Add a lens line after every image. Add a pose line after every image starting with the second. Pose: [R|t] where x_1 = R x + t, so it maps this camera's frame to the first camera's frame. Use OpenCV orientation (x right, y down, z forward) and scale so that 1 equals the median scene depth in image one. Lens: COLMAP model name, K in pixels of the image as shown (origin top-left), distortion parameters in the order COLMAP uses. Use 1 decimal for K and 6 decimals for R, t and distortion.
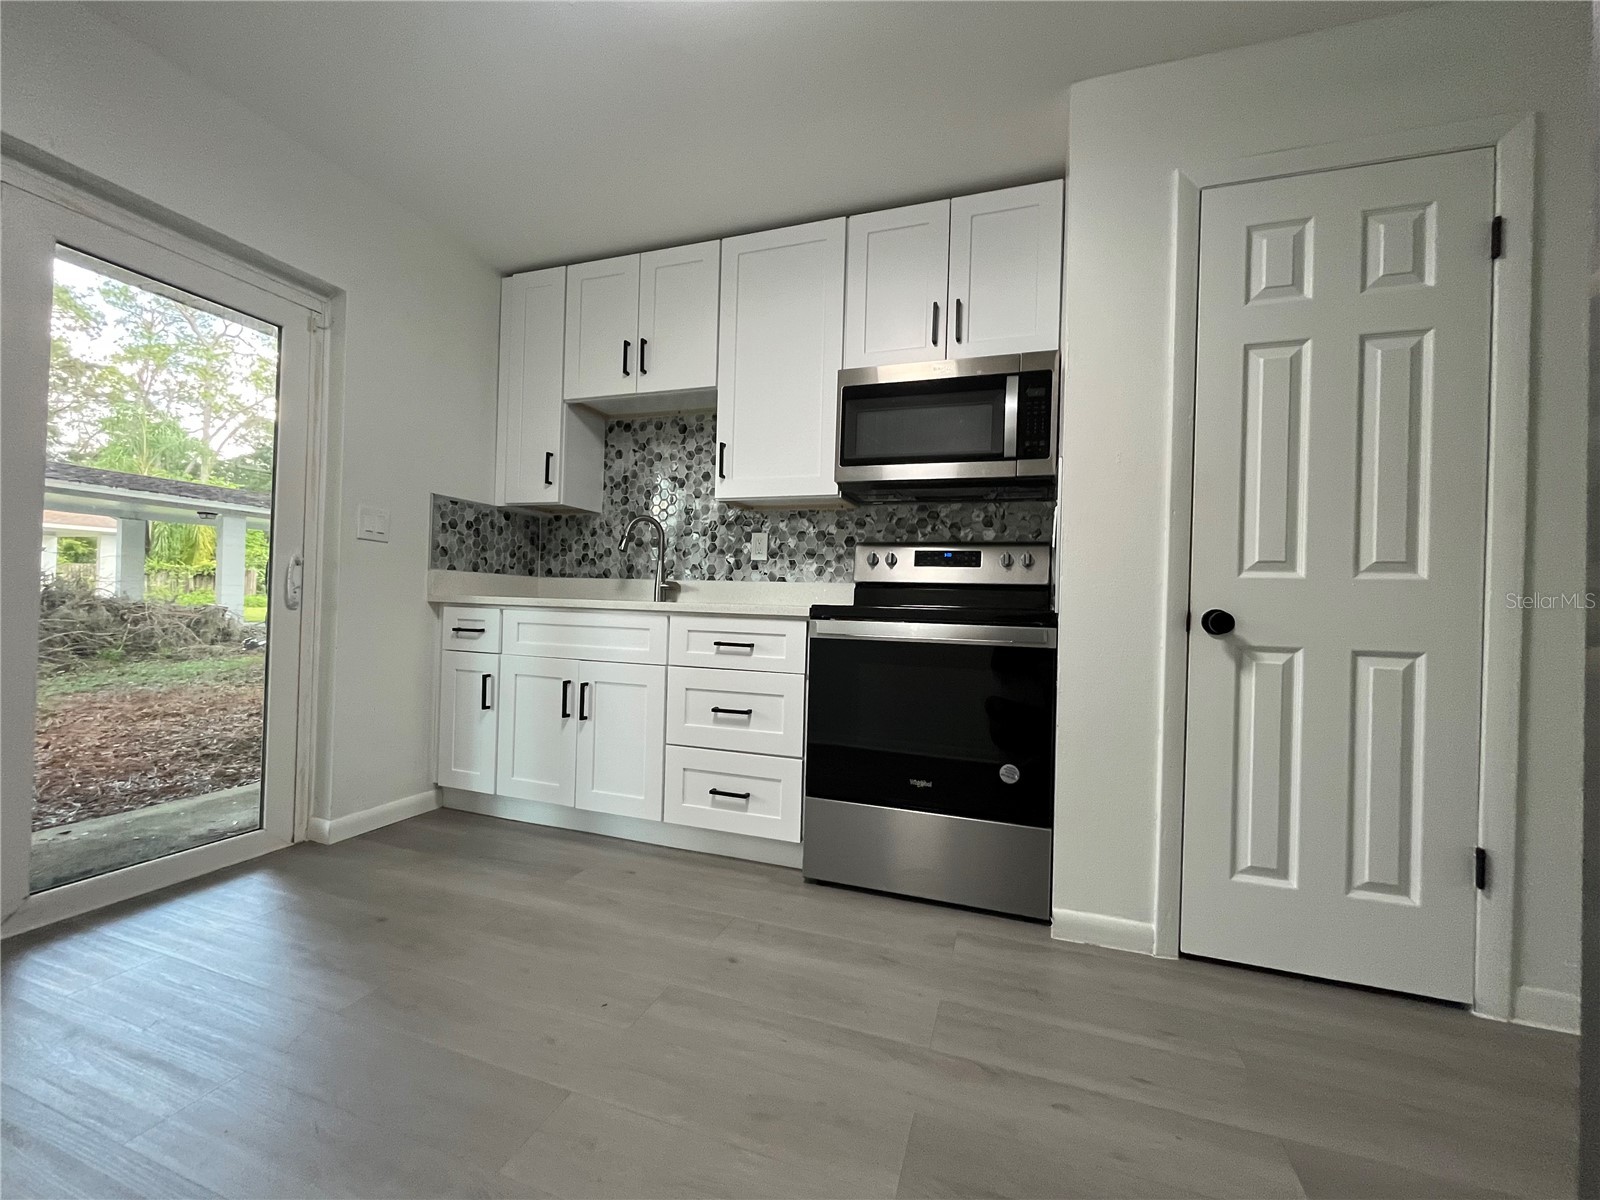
lens RADIAL K [[646.7, 0, 800.5], [0, 646.7, 598.0], [0, 0, 1]] dist [-0.001747, -0.000380]
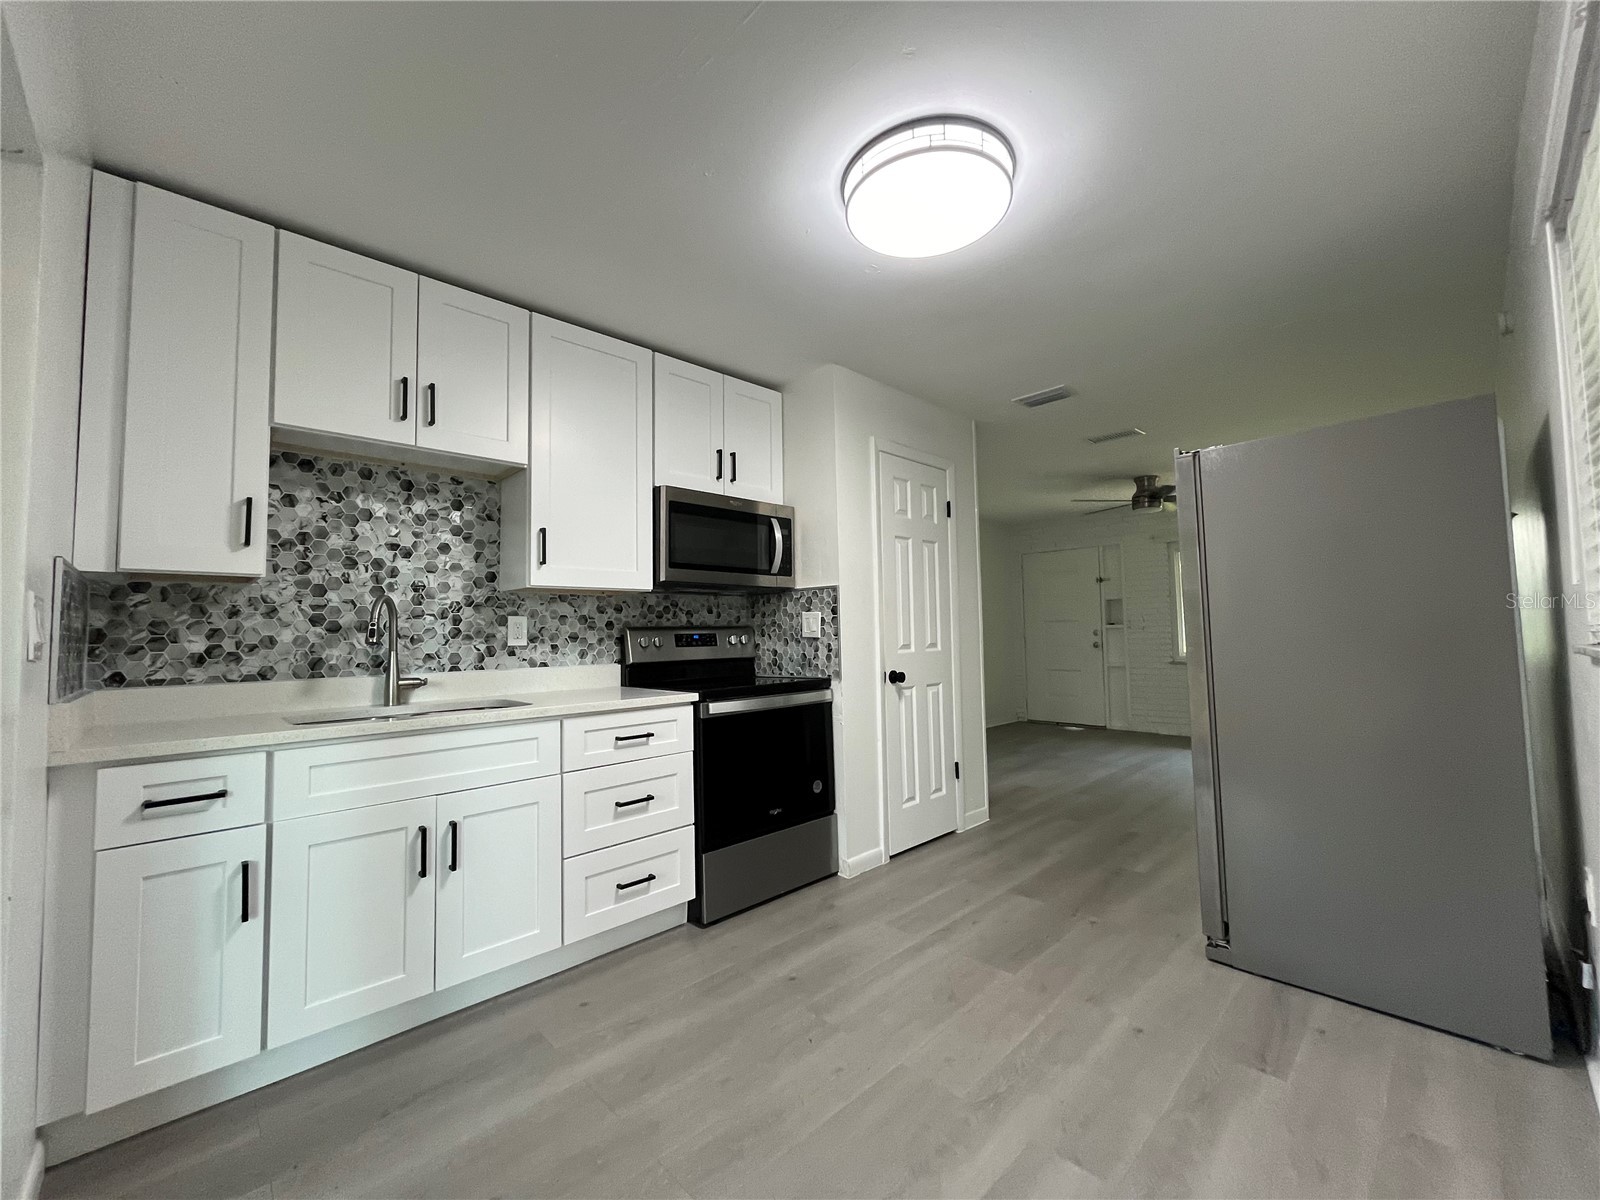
lens RADIAL K [[646.7, 0, 800.5], [0, 646.7, 598.0], [0, 0, 1]] dist [-0.001747, -0.000380]
pose [[0.449781, 0.010528, 0.893077, -0.755550], [0.026666, 0.999326, -0.025211, -0.098258], [-0.892741, 0.035154, 0.449197, 0.229771]]
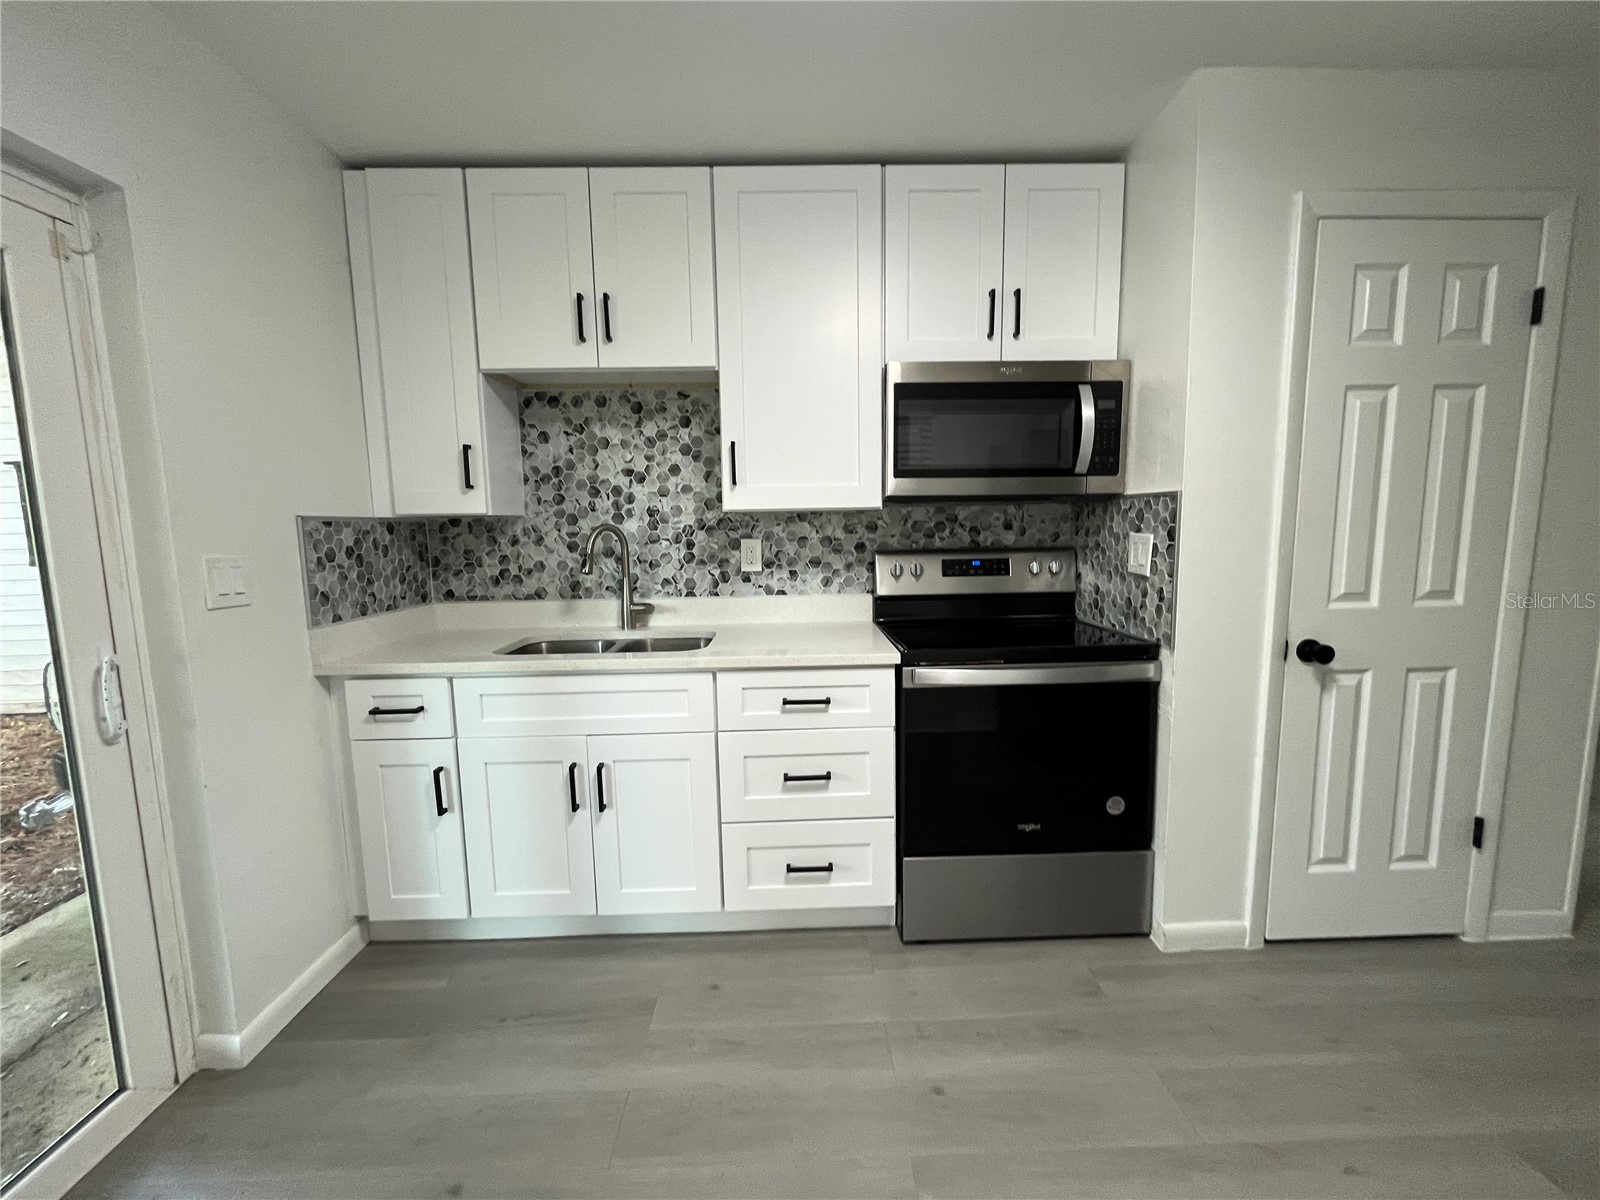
lens RADIAL K [[646.7, 0, 800.5], [0, 646.7, 598.0], [0, 0, 1]] dist [-0.001747, -0.000380]
pose [[0.935374, -0.086901, 0.342816, -0.318138], [0.042718, 0.990006, 0.134403, -0.143820], [-0.351070, -0.111073, 0.929738, 0.190392]]
